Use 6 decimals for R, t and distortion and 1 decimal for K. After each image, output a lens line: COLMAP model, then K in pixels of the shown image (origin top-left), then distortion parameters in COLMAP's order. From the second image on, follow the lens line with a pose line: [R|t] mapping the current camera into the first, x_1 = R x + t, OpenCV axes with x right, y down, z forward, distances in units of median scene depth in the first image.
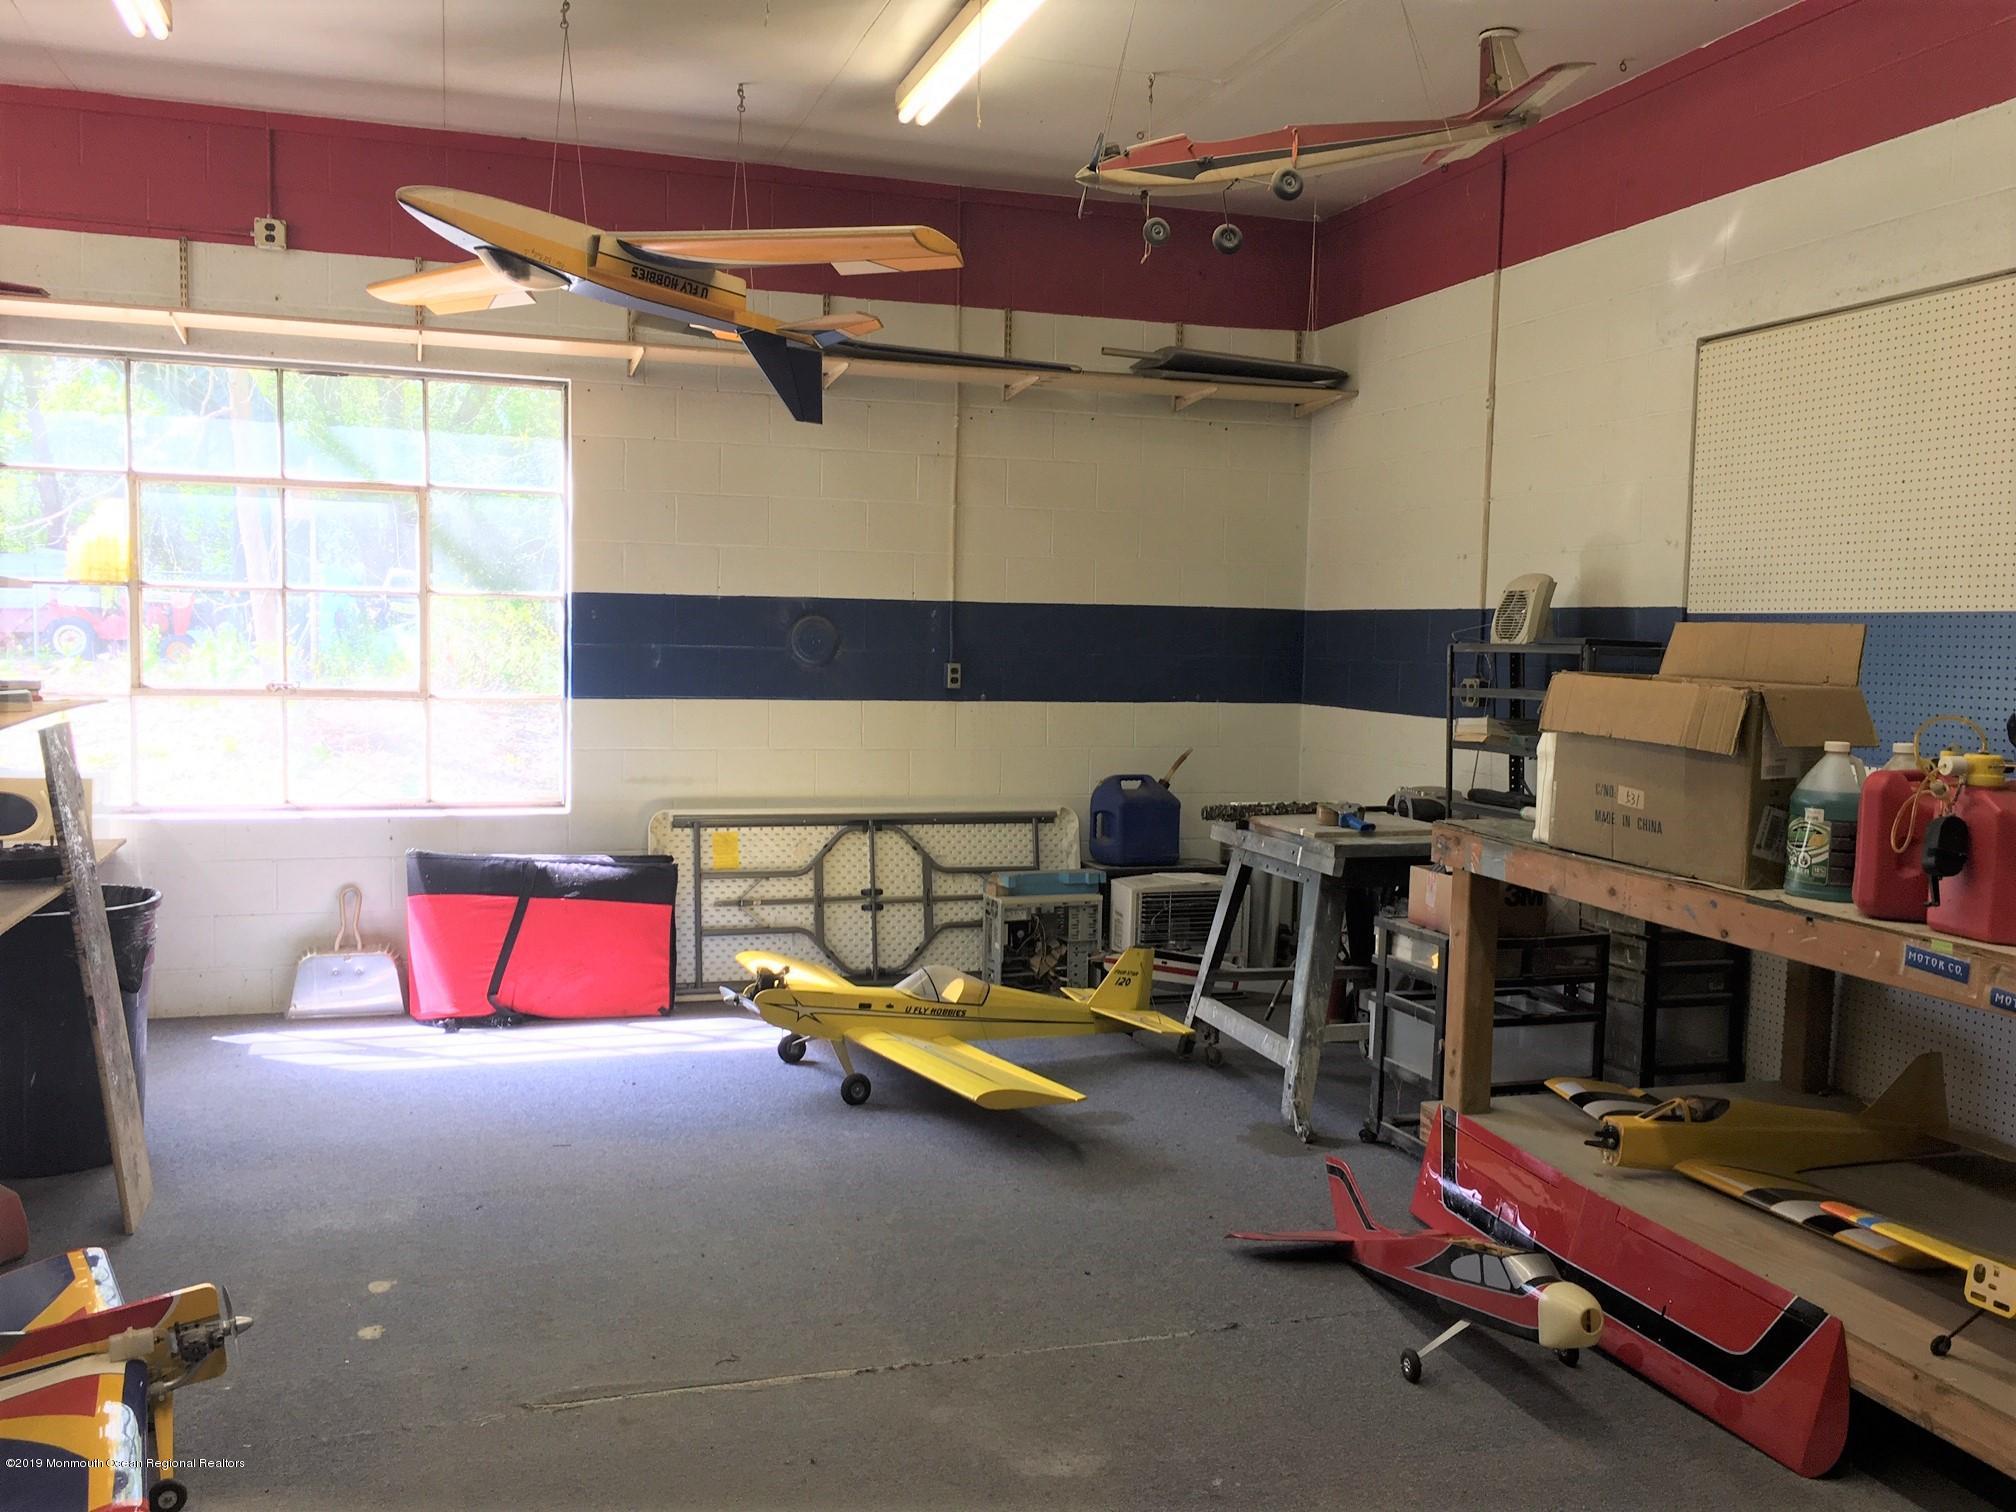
lens RADIAL K [[1722.3, 0, 996.5], [0, 1722.3, 745.3], [0, 0, 1]] dist [0.100226, -0.128681]
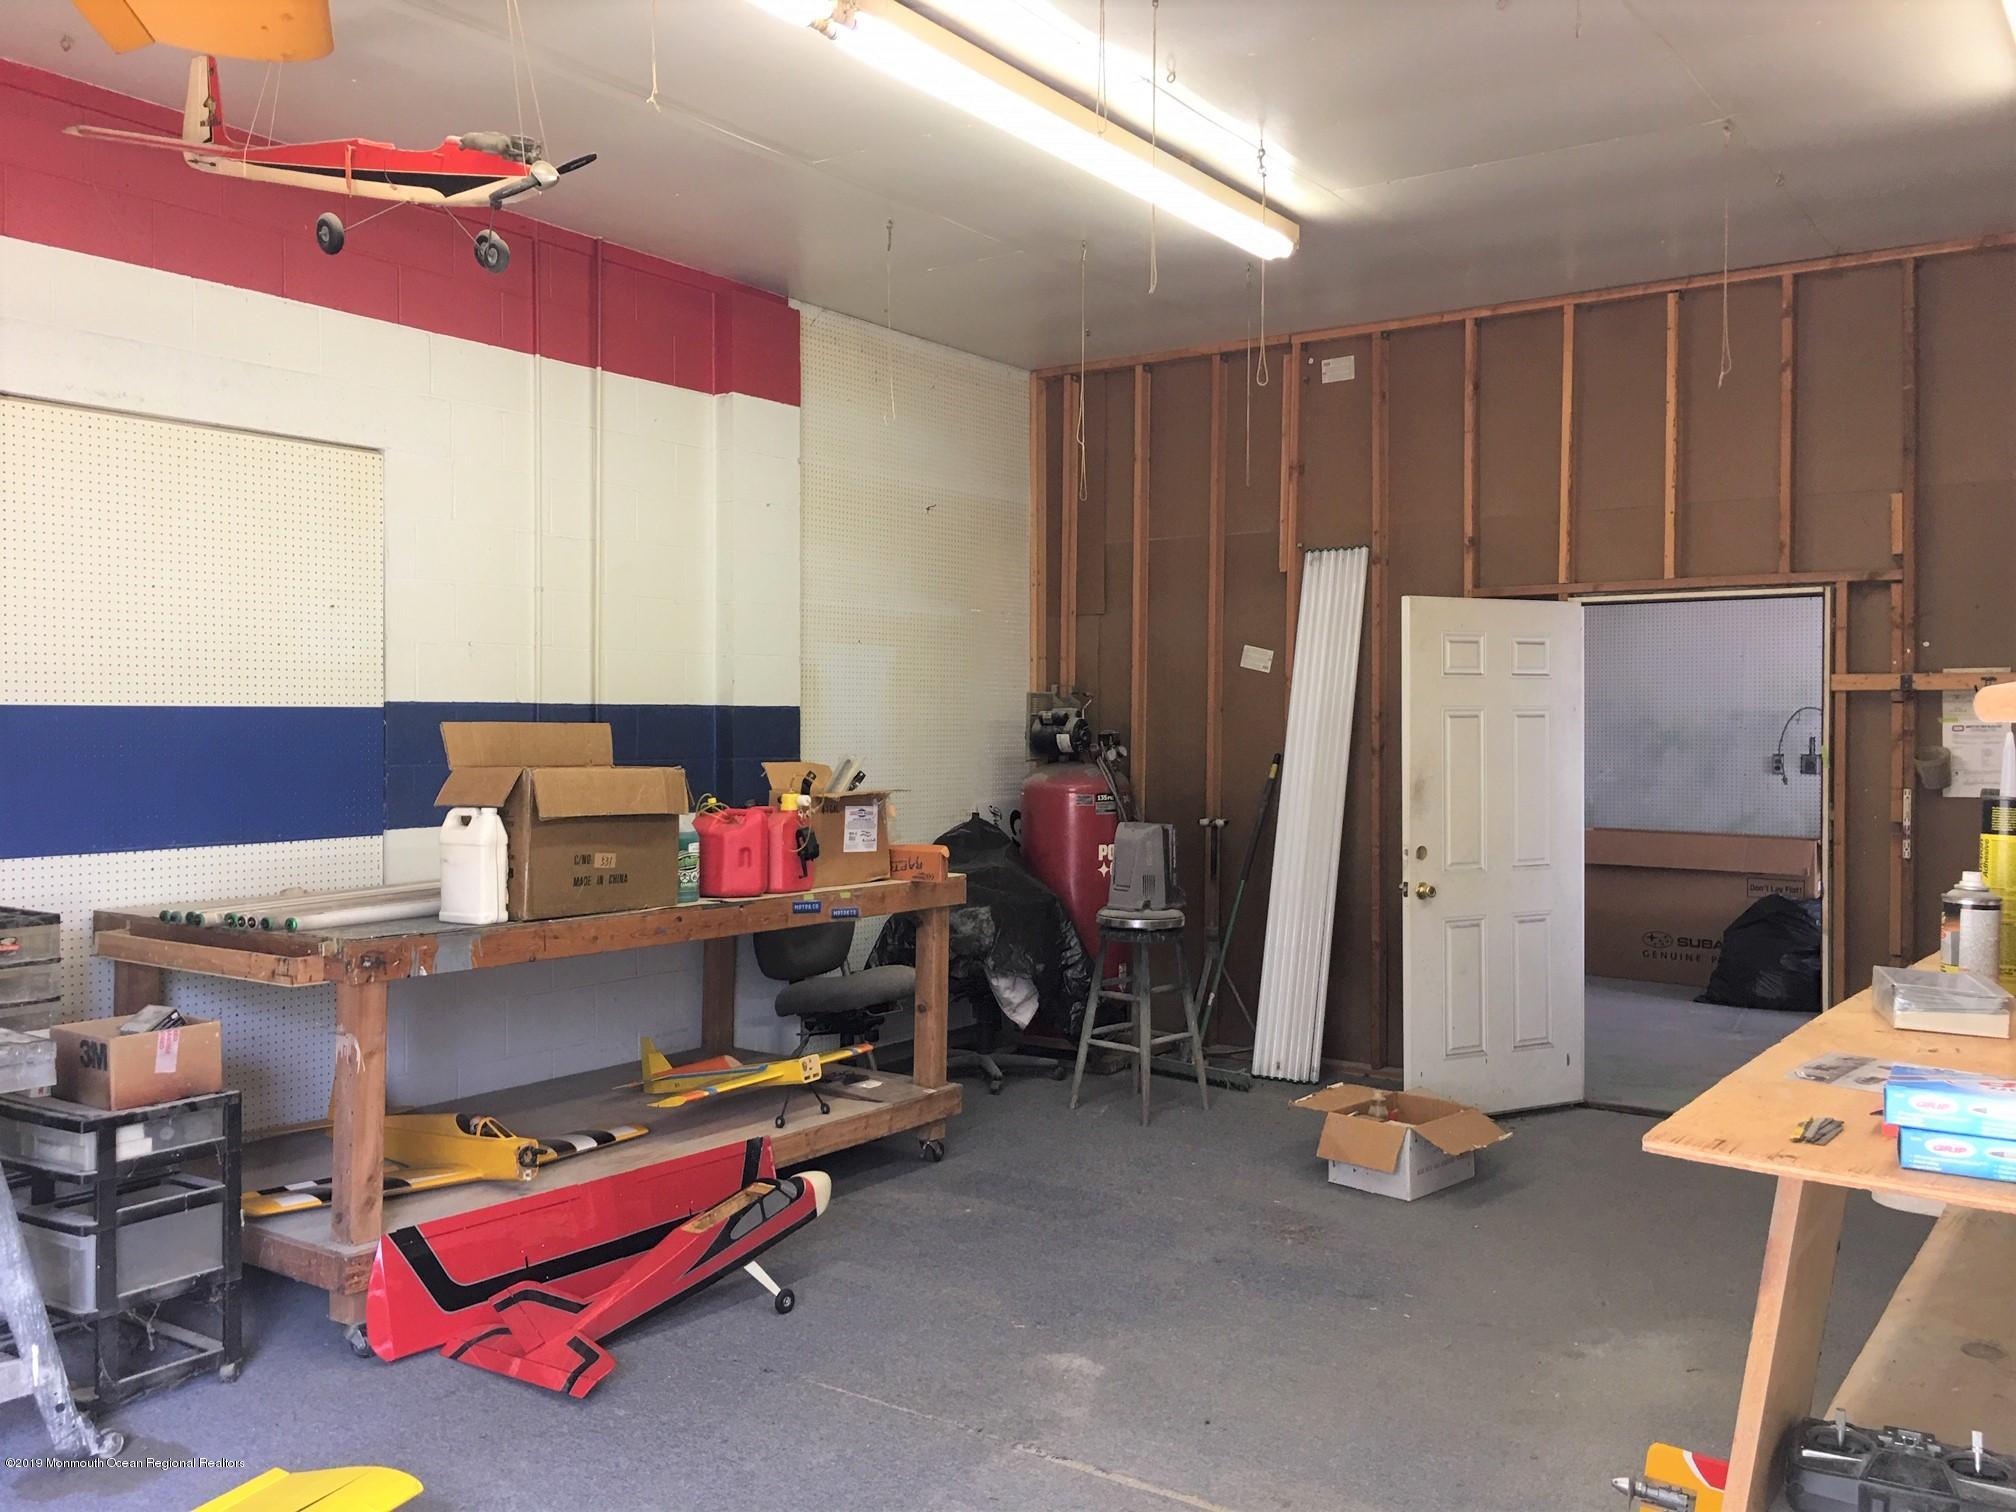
lens RADIAL K [[1722.3, 0, 996.5], [0, 1722.3, 745.3], [0, 0, 1]] dist [0.100226, -0.128681]
pose [[-0.609654, -0.028840, 0.792143, -0.821369], [0.039685, 0.996974, 0.066840, -0.128807], [-0.791674, 0.072186, -0.606664, 1.541972]]
